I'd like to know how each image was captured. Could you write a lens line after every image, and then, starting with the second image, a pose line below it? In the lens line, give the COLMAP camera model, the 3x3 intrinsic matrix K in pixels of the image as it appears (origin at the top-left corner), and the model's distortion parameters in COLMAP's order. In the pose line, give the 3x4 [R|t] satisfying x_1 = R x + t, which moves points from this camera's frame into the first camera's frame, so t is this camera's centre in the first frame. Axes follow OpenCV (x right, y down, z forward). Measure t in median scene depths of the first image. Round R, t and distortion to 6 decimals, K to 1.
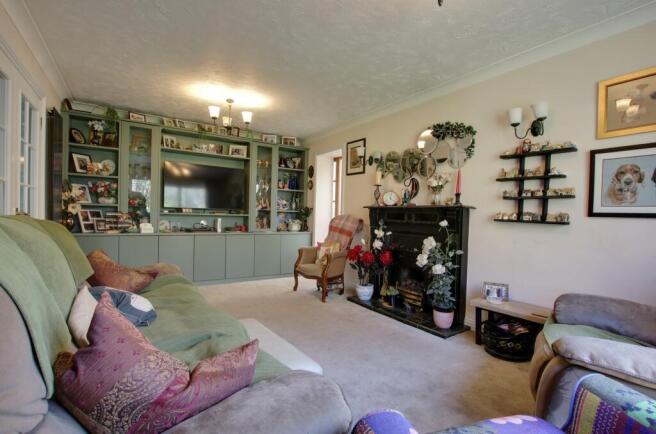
lens RADIAL K [[305.8, 0, 328.0], [0, 305.8, 217.0], [0, 0, 1]] dist [0.000105, 0.000016]
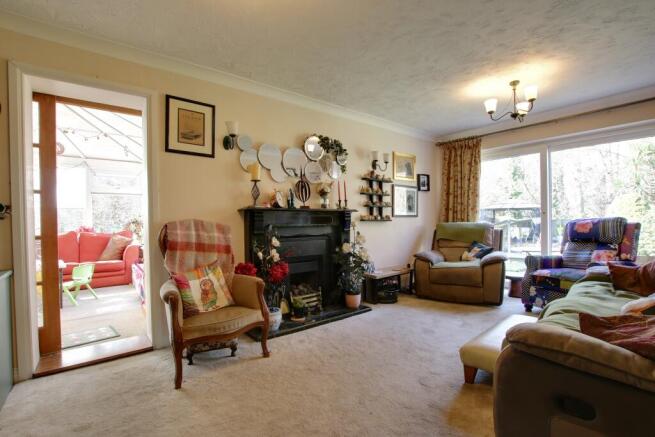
lens RADIAL K [[306.1, 0, 333.4], [0, 306.1, 222.2], [0, 0, 1]] dist [-0.027623, 0.000116]
pose [[-0.094992, -0.025708, 0.995146, -0.819943], [0.021425, 0.999382, 0.027863, -0.020959], [-0.995247, 0.023968, -0.094383, 1.155386]]
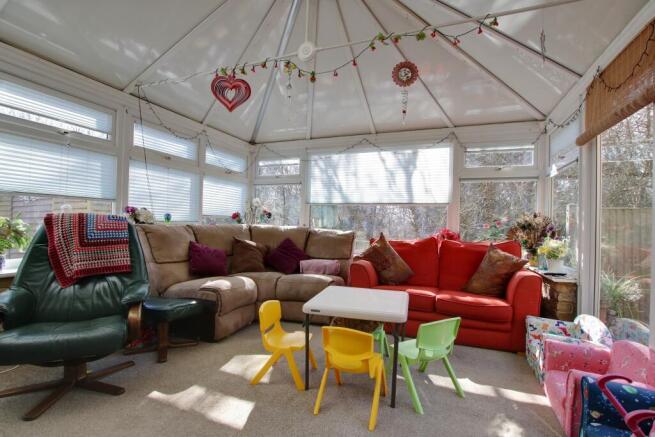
lens RADIAL K [[306.1, 0, 333.4], [0, 306.1, 222.2], [0, 0, 1]] dist [-0.027623, 0.000116]
pose [[0.824564, 0.005516, 0.565741, -0.427712], [-0.007814, 0.999968, 0.001638, -0.015660], [-0.565714, -0.005772, 0.824581, 1.414887]]
